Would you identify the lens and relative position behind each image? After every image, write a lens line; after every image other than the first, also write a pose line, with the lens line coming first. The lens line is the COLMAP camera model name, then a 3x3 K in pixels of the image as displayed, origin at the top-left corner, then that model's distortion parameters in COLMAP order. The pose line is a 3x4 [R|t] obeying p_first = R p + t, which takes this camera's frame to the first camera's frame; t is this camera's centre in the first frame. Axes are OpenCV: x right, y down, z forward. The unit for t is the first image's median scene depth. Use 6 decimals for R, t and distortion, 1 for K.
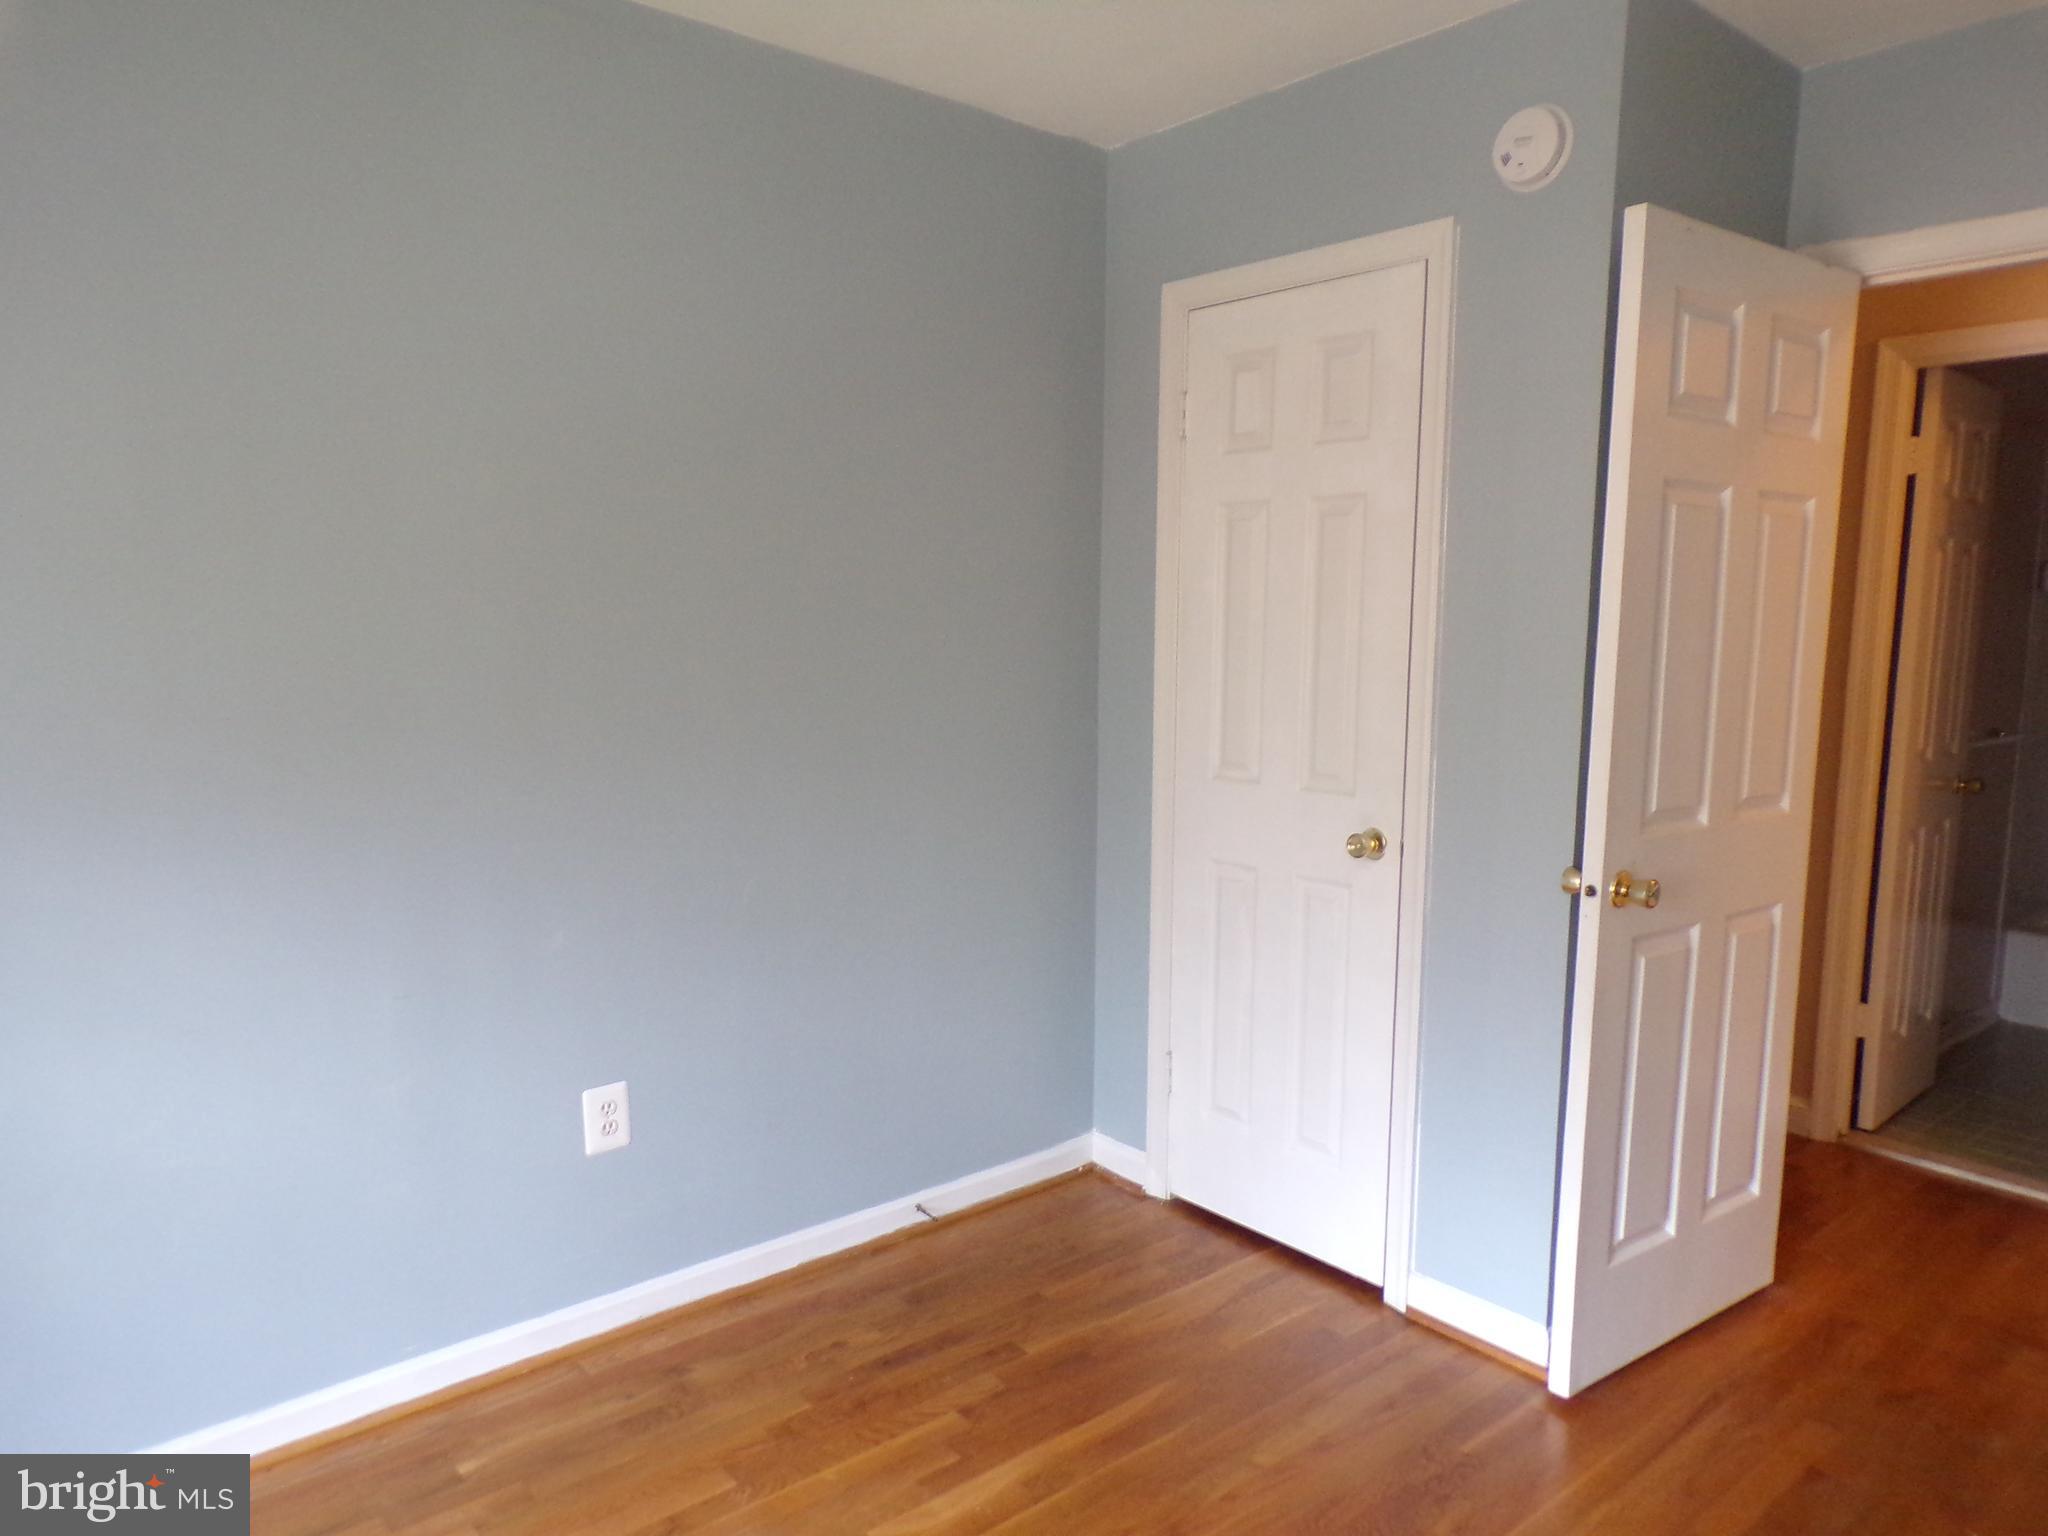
lens RADIAL K [[1387.7, 0, 1022.9], [0, 1387.7, 781.2], [0, 0, 1]] dist [0.004743, 0.001061]
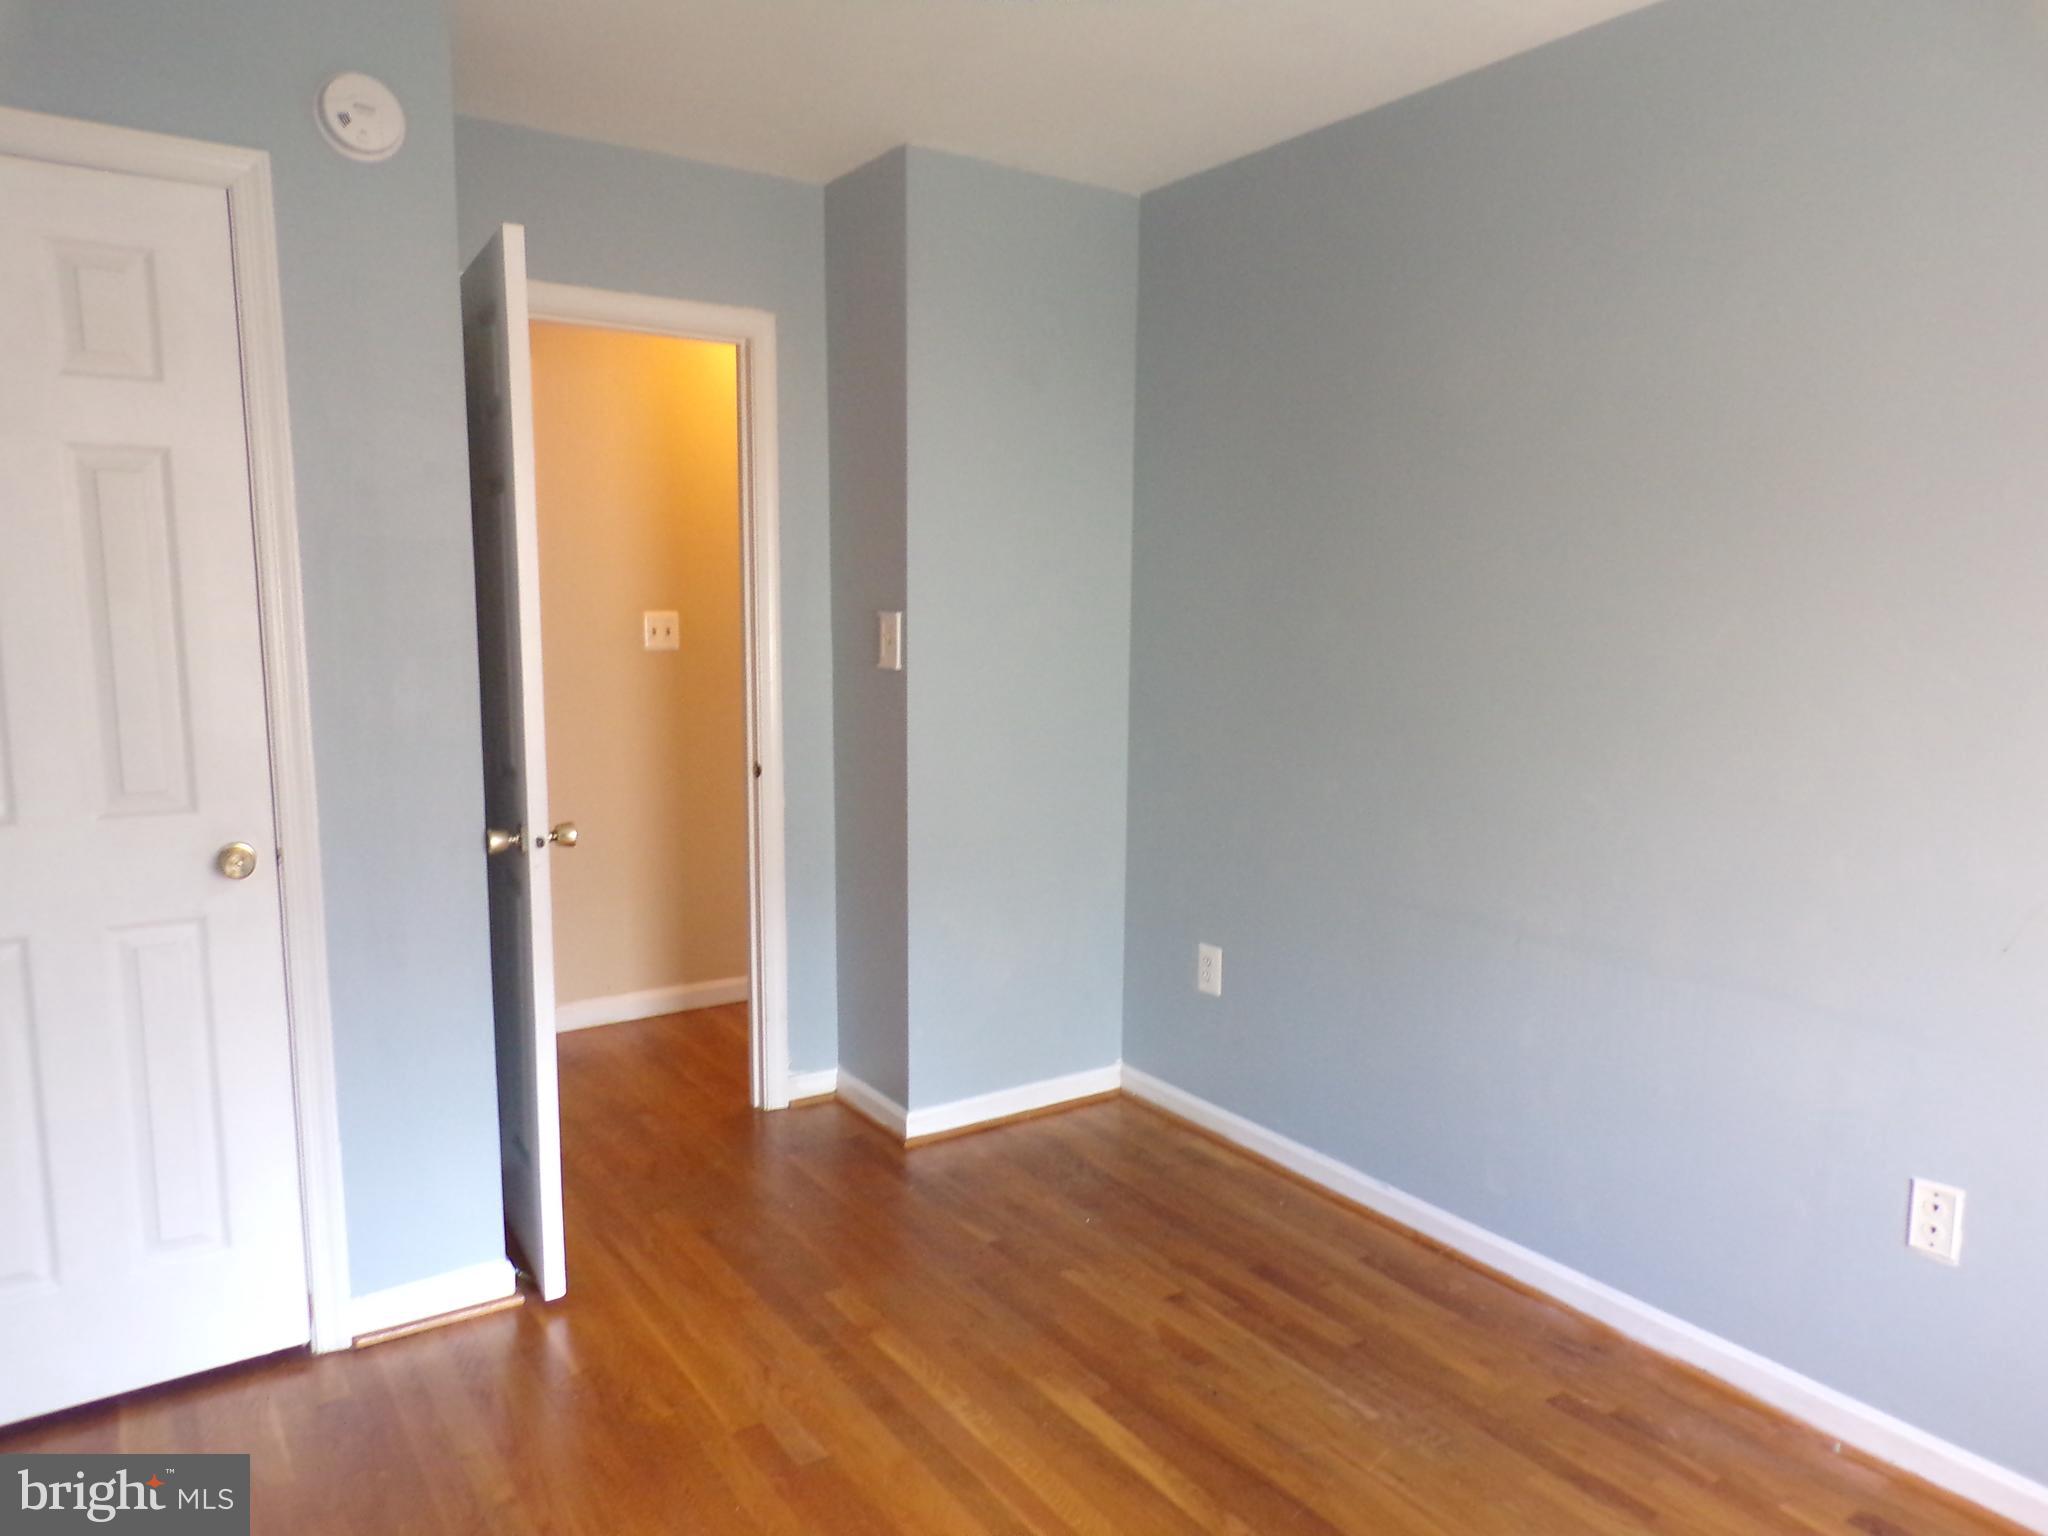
lens RADIAL K [[1387.7, 0, 1022.9], [0, 1387.7, 781.2], [0, 0, 1]] dist [0.004743, 0.001061]
pose [[0.108571, -0.150888, 0.982571, -0.556624], [0.120619, 0.983110, 0.137643, -0.065891], [-0.986744, 0.103572, 0.124937, 0.419249]]
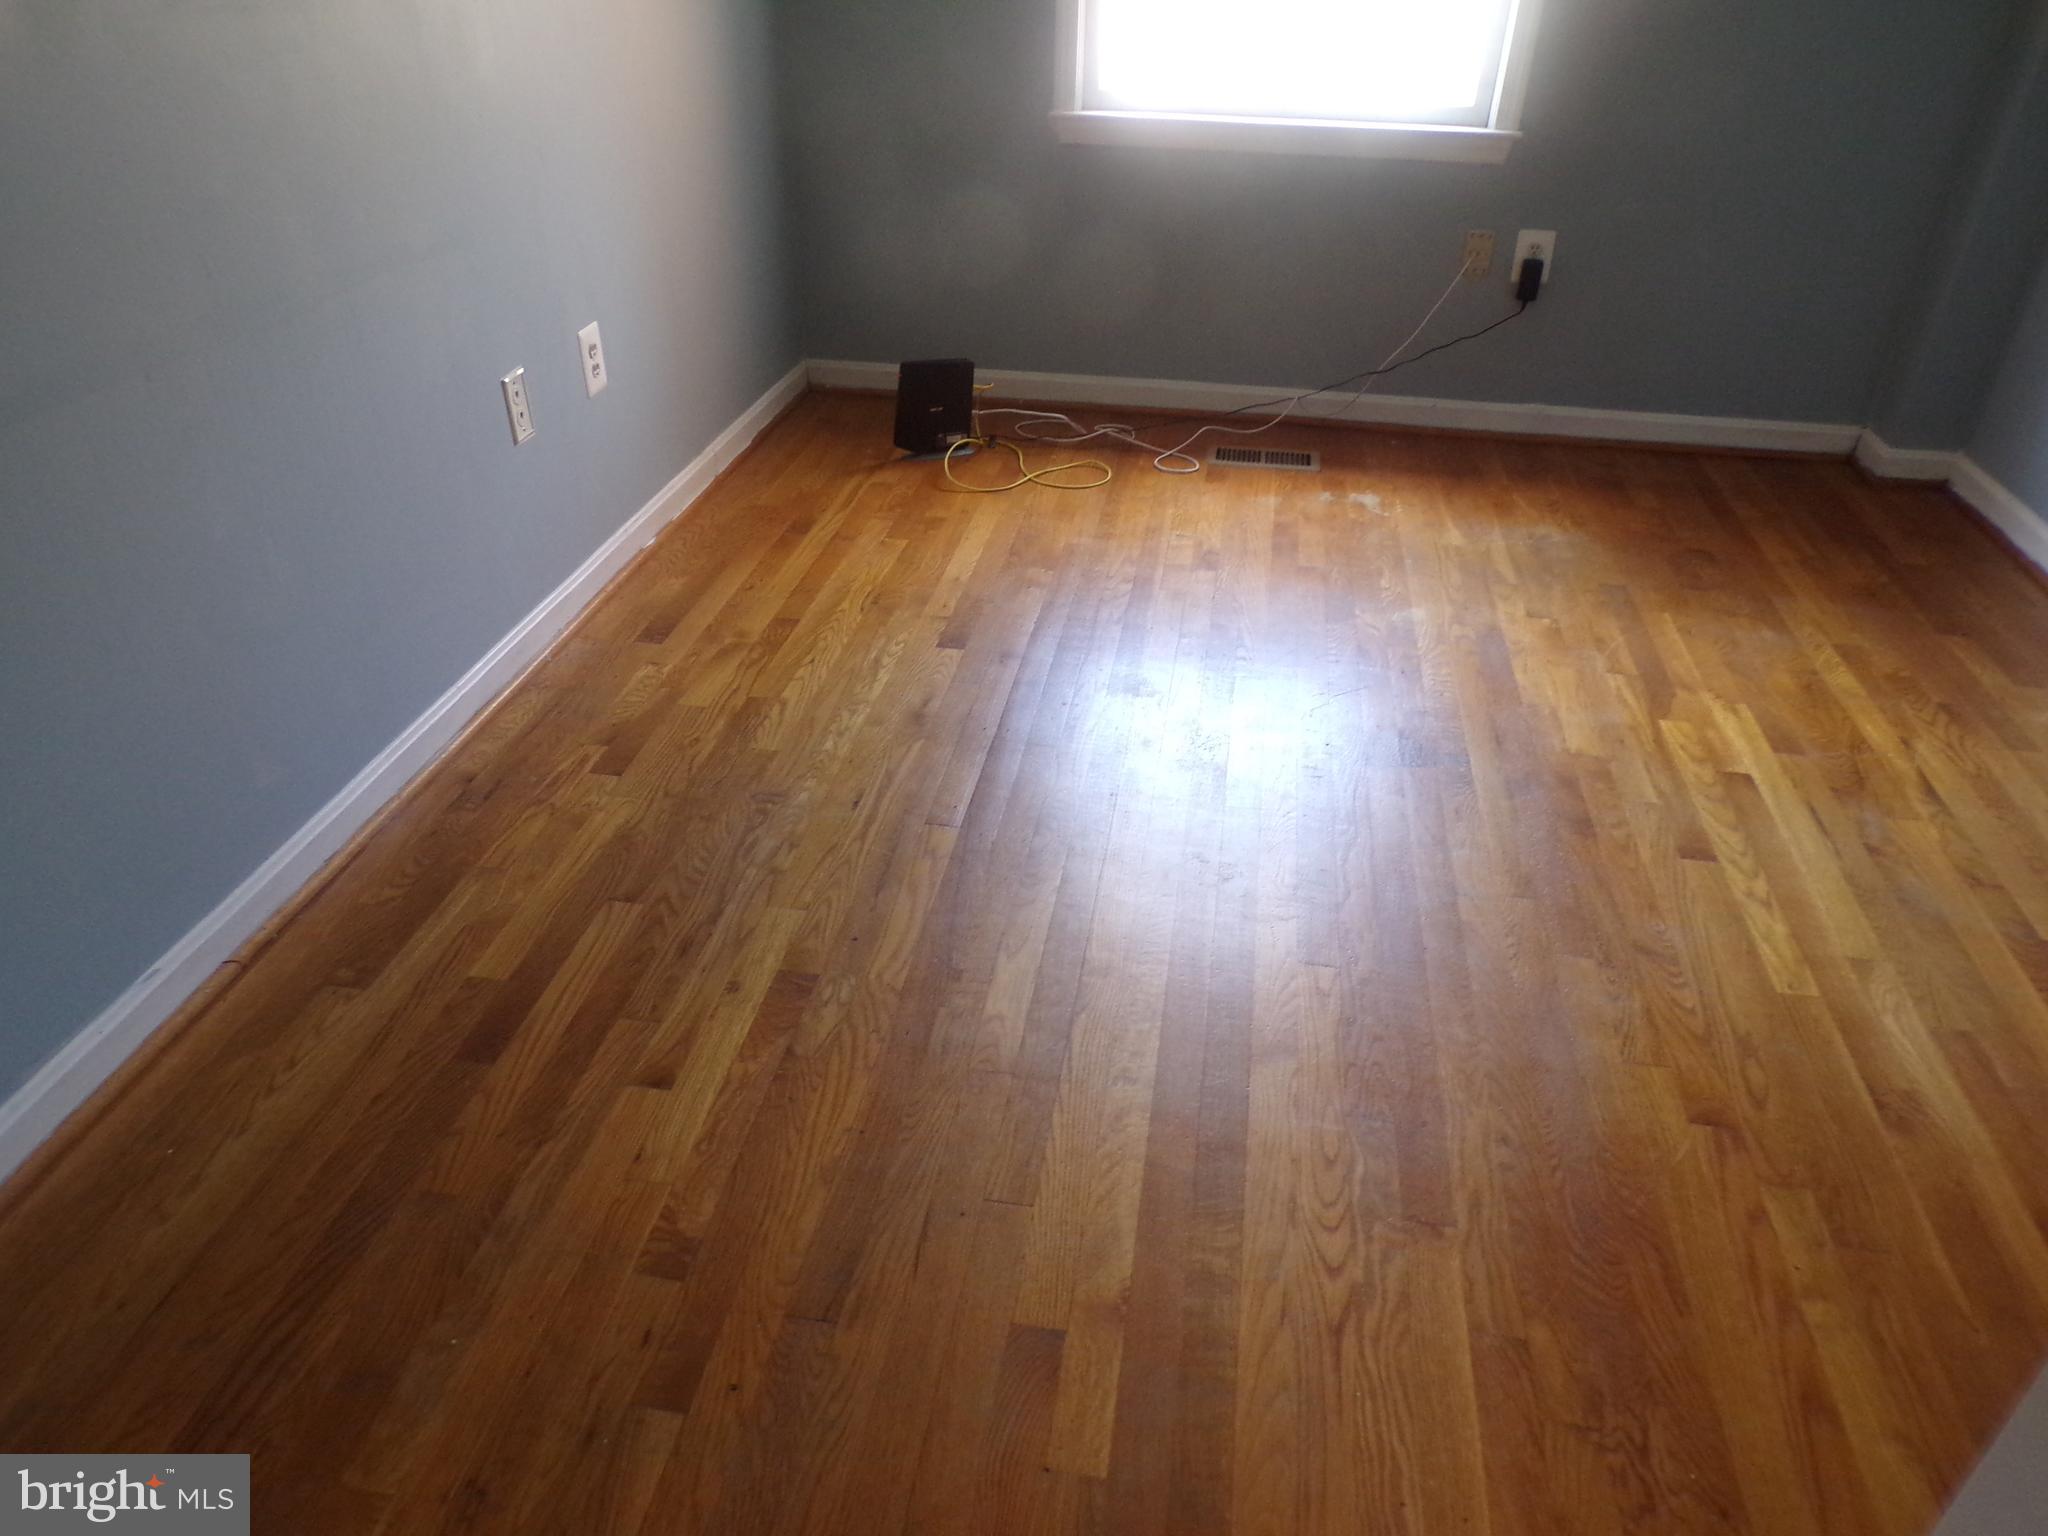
lens RADIAL K [[1387.7, 0, 1022.9], [0, 1387.7, 781.2], [0, 0, 1]] dist [0.004743, 0.001061]
pose [[-0.767351, 0.326819, -0.551690, 0.615607], [-0.107092, 0.782964, 0.612780, -0.027683], [0.632221, 0.529299, -0.565809, 0.867816]]
